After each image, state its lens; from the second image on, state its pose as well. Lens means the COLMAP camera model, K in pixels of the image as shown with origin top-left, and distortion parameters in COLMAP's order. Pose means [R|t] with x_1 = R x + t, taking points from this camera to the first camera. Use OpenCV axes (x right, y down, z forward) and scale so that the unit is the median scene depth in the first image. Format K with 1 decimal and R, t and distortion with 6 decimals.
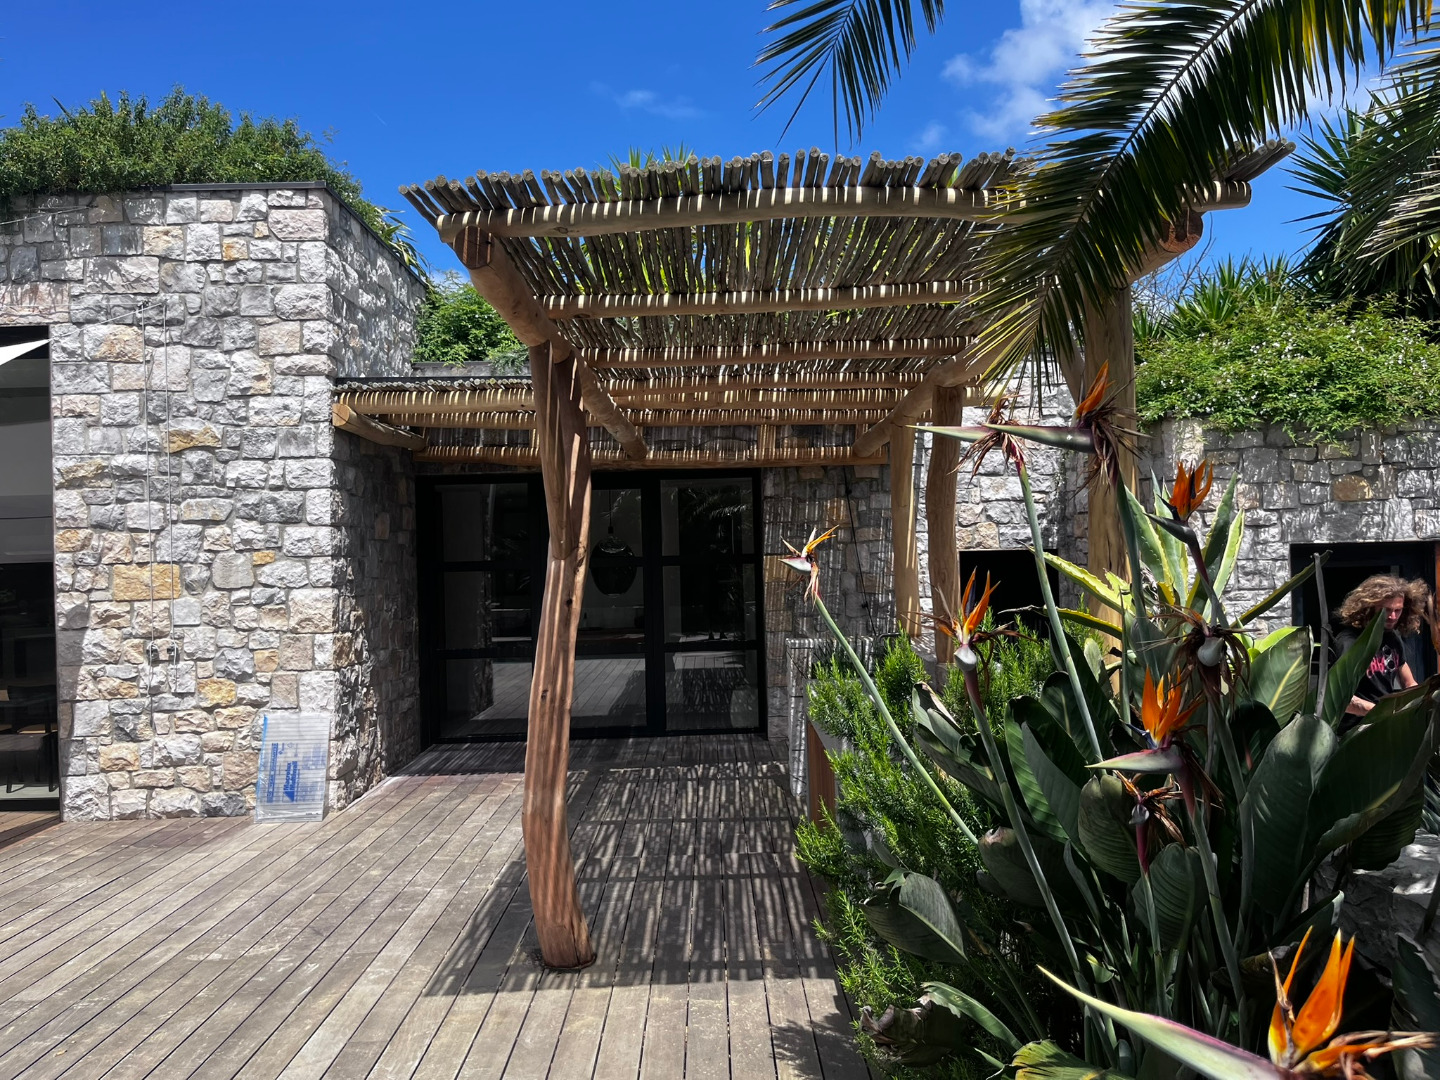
lens RADIAL K [[1104.4, 0, 720.0], [0, 1104.4, 540.0], [0, 0, 1]] dist [0.094958, -0.135652]
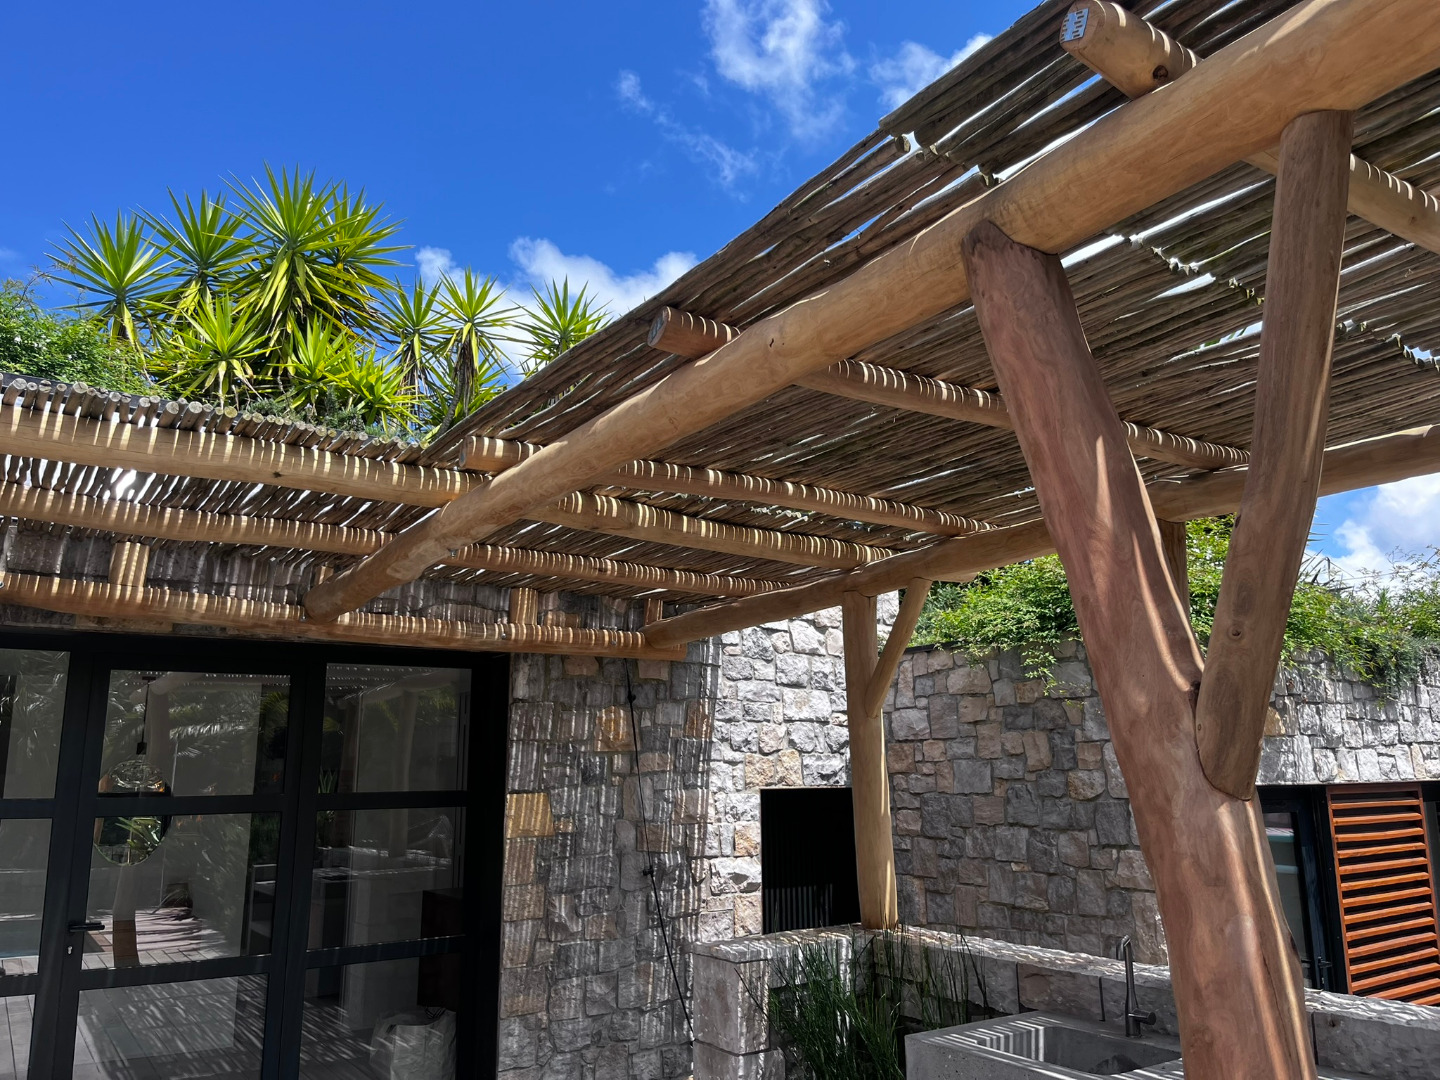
lens RADIAL K [[1103.8, 0, 744.1], [0, 1103.8, 530.4], [0, 0, 1]] dist [0.075551, -0.145024]
pose [[0.828042, 0.138133, 0.543384, -0.276853], [-0.015141, 0.974331, -0.224611, 0.010646], [-0.560462, 0.177760, 0.808878, 0.501339]]
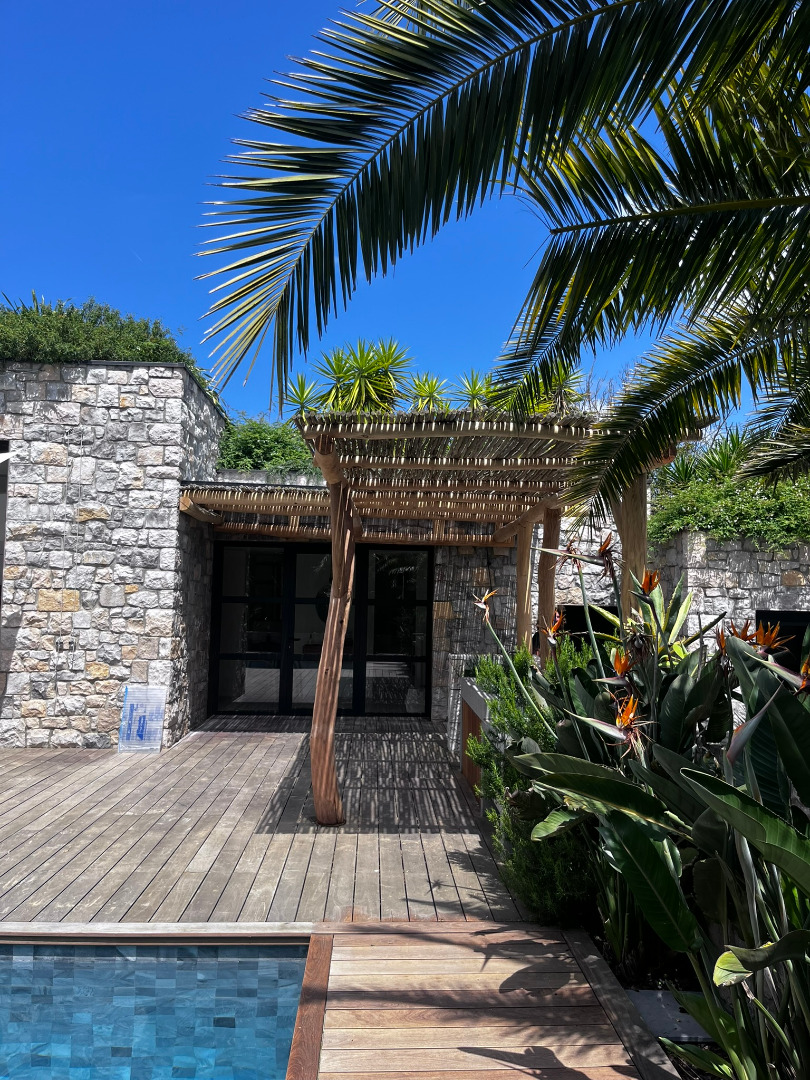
lens RADIAL K [[828.3, 0, 405.0], [0, 828.3, 540.0], [0, 0, 1]] dist [0.094958, -0.135652]
pose [[0.998481, 0.049422, 0.024343, -0.043925], [-0.047883, 0.997039, -0.060175, -0.000502], [-0.027245, 0.058918, 0.997891, -0.229348]]
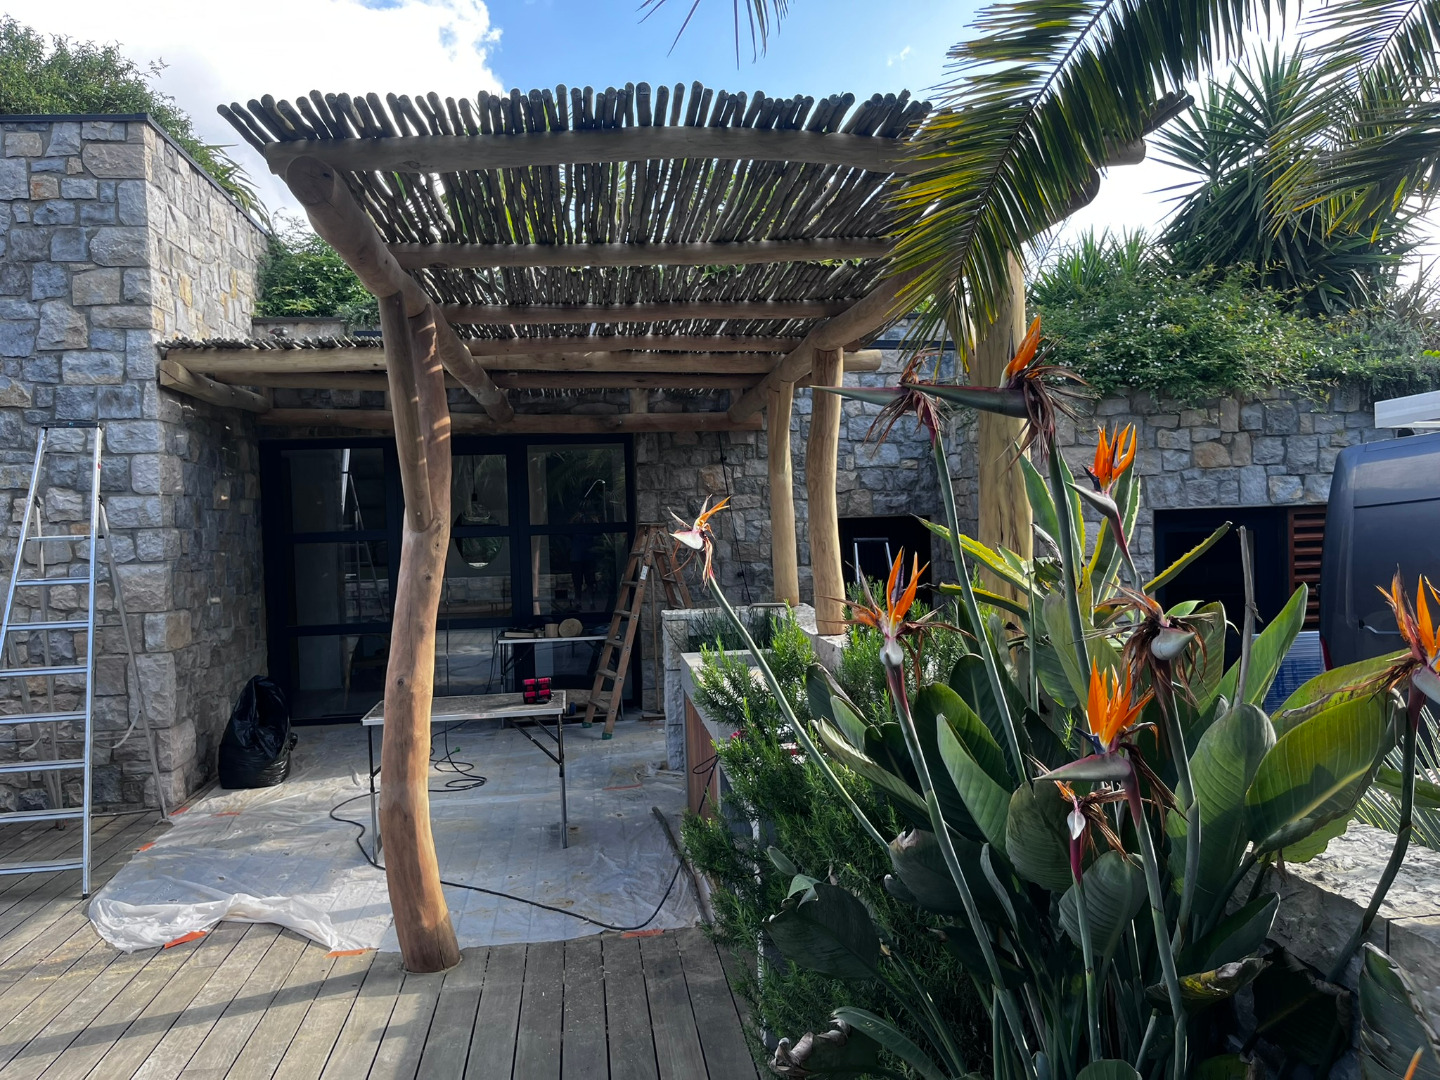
lens RADIAL K [[1104.4, 0, 720.0], [0, 1104.4, 540.0], [0, 0, 1]] dist [0.094958, -0.135652]
pose [[0.993016, -0.007617, 0.117737, -0.003001], [0.003878, 0.999482, 0.031959, -0.003536], [-0.117919, -0.031279, 0.992530, 0.036180]]
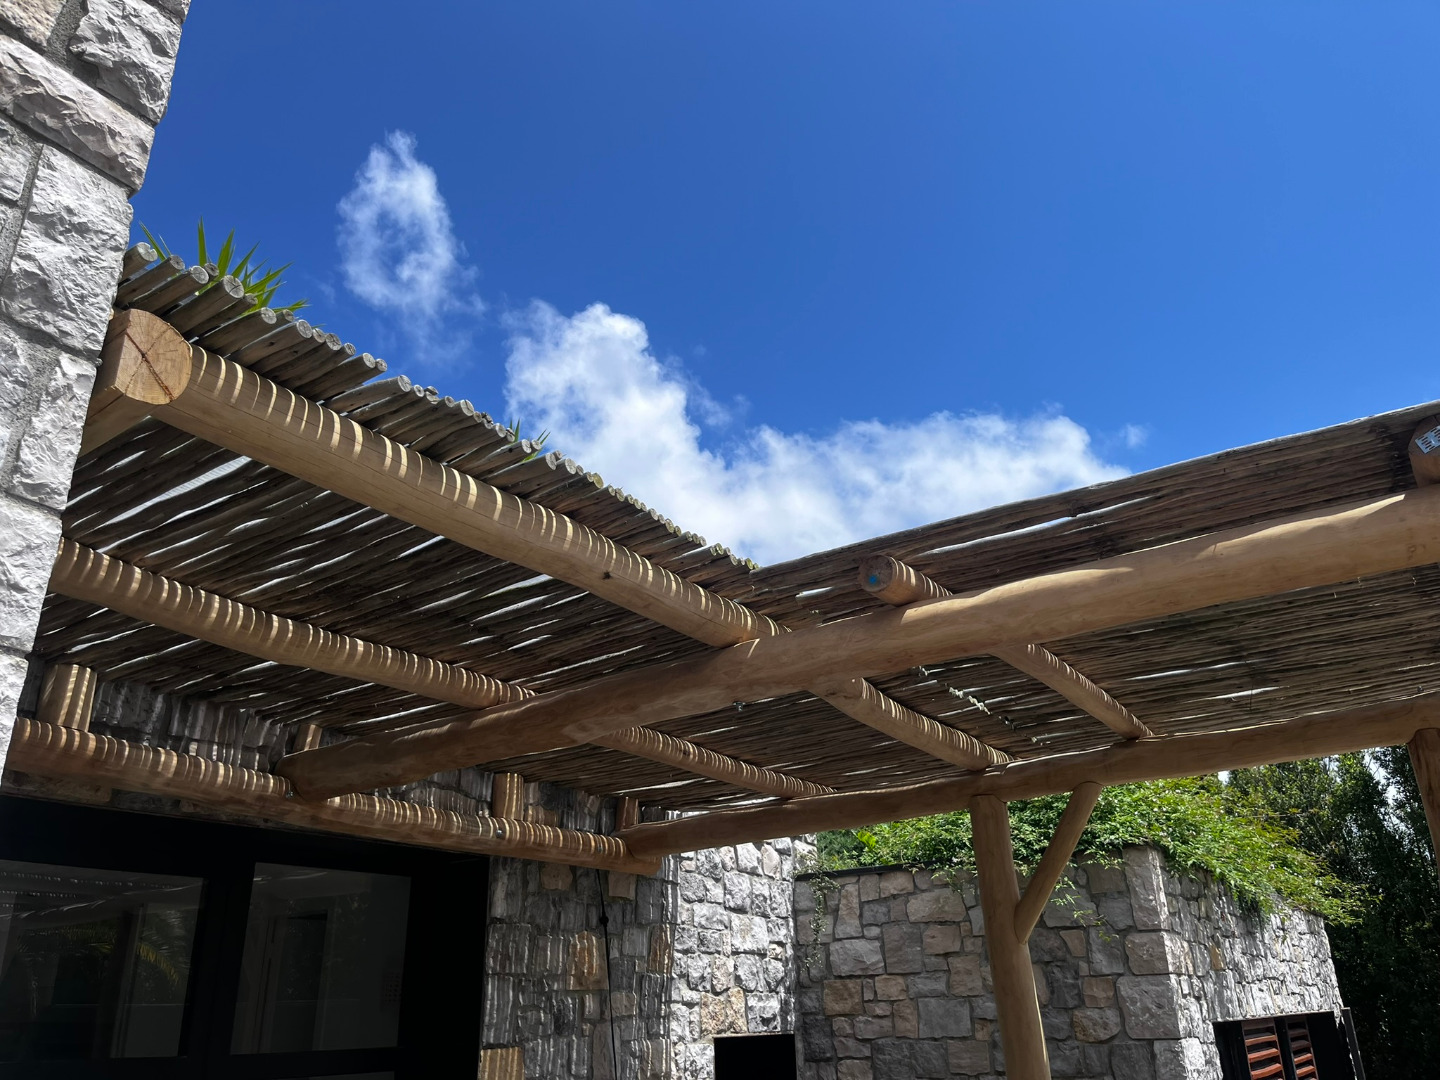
lens RADIAL K [[1100.1, 0, 721.8], [0, 1100.1, 533.0], [0, 0, 1]] dist [0.006378, 0.013223]
pose [[0.568164, 0.341927, 0.748516, -0.433730], [0.003715, 0.908515, -0.417836, 0.014591], [-0.822907, 0.240180, 0.514915, 0.800091]]
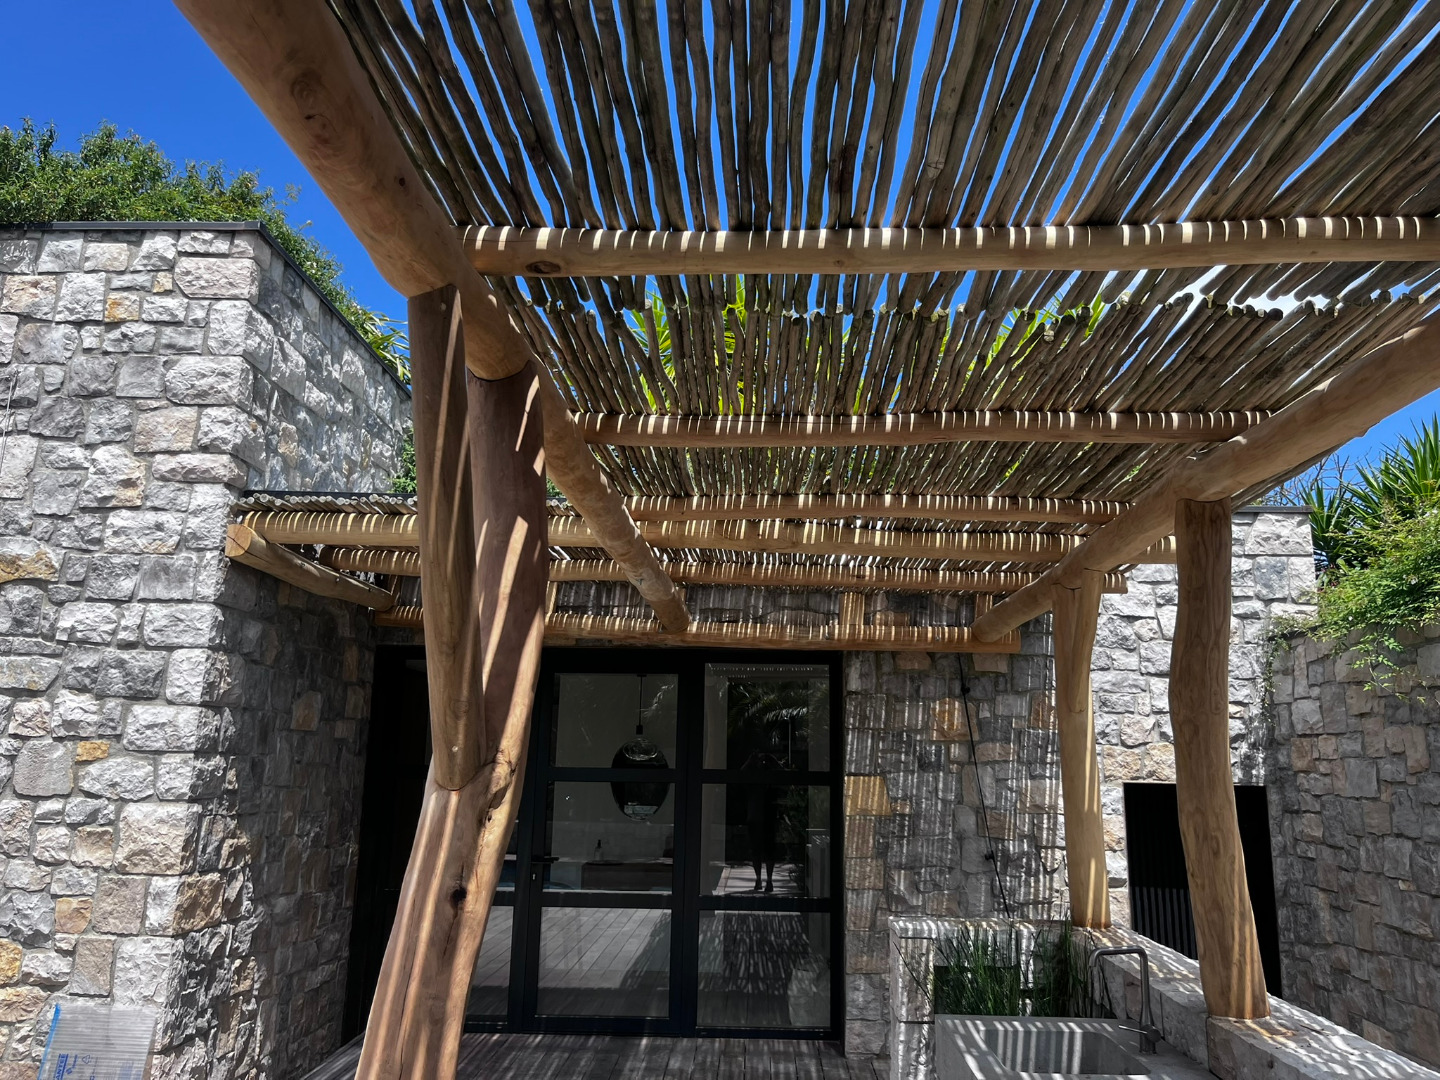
lens RADIAL K [[1113.8, 0, 732.9], [0, 1113.8, 525.8], [0, 0, 1]] dist [0.069182, -0.101594]
pose [[0.998536, 0.036353, -0.040056, -0.012229], [-0.043403, 0.980391, -0.192221, -0.002655], [0.032282, 0.193679, 0.980534, 0.338736]]
